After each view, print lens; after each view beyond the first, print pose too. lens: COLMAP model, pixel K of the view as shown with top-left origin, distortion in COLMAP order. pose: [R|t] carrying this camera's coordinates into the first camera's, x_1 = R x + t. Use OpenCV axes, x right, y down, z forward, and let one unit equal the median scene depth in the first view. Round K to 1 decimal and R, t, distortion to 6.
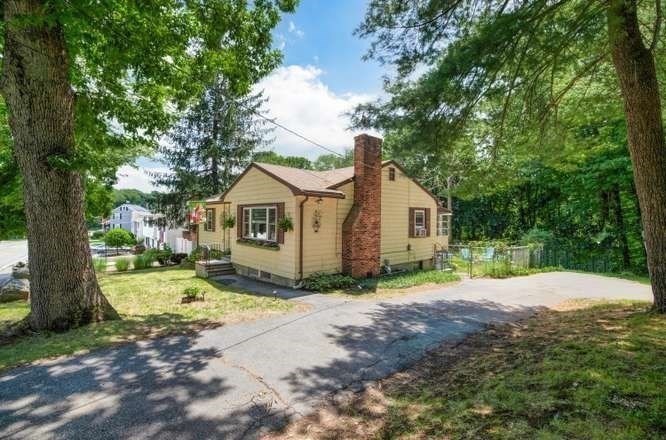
lens RADIAL K [[311.9, 0, 330.5], [0, 311.9, 221.6], [0, 0, 1]] dist [-0.001464, -0.000019]
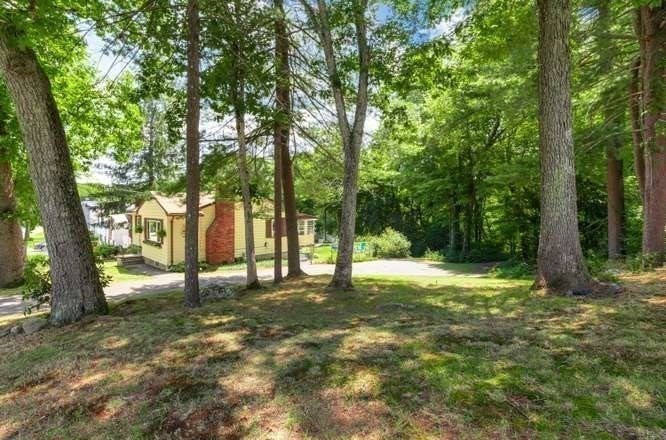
lens RADIAL K [[311.9, 0, 335.1], [0, 311.9, 216.9], [0, 0, 1]] dist [-0.001464, -0.000019]
pose [[0.996284, -0.003500, 0.086063, 0.524253], [0.002468, 0.999924, 0.012101, -0.078259], [-0.086099, -0.011844, 0.996216, -0.618476]]
